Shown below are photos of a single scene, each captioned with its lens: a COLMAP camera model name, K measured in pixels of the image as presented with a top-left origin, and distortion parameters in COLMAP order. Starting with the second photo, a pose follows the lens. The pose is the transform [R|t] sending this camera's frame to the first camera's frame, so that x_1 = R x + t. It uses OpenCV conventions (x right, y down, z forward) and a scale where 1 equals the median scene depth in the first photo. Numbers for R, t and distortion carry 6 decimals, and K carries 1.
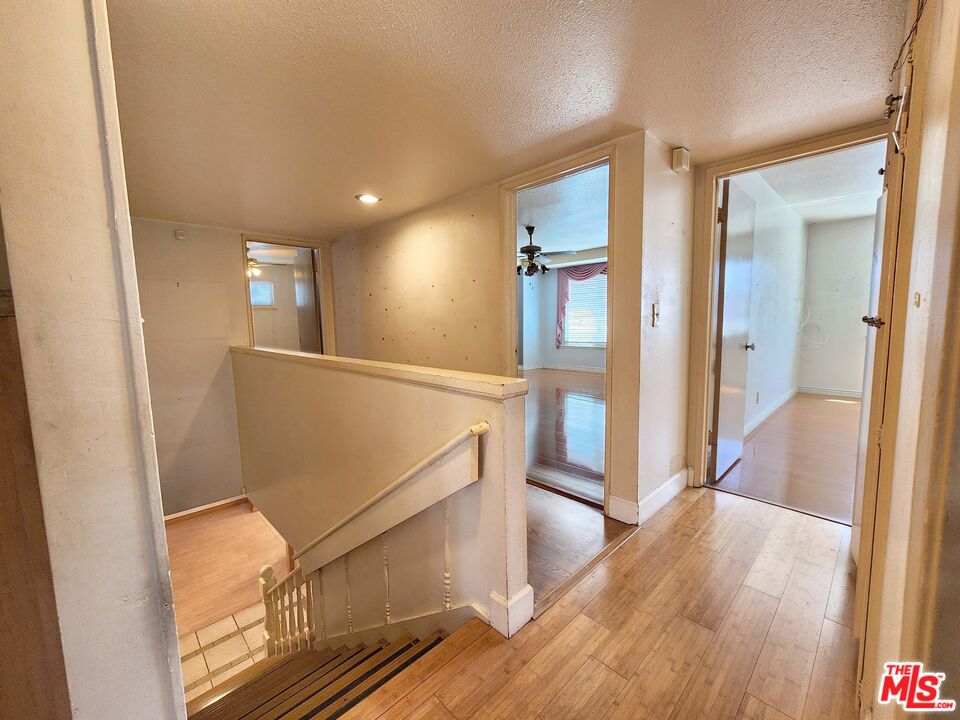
lens RADIAL K [[394.8, 0, 480.6], [0, 394.8, 359.1], [0, 0, 1]] dist [0.000636, 0.000637]
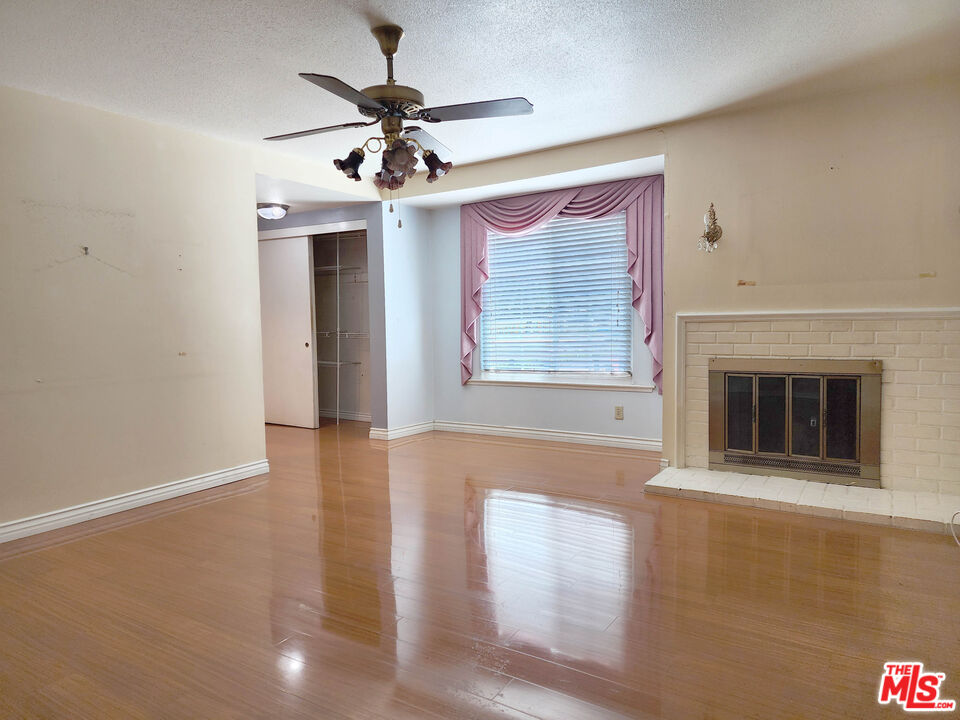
lens RADIAL K [[394.8, 0, 478.3], [0, 394.8, 358.7], [0, 0, 1]] dist [0.000636, 0.000637]
pose [[0.955779, -0.027829, 0.292766, 0.082947], [0.031413, 0.999478, -0.007546, -0.055329], [-0.292404, 0.016409, 0.956154, 0.587965]]
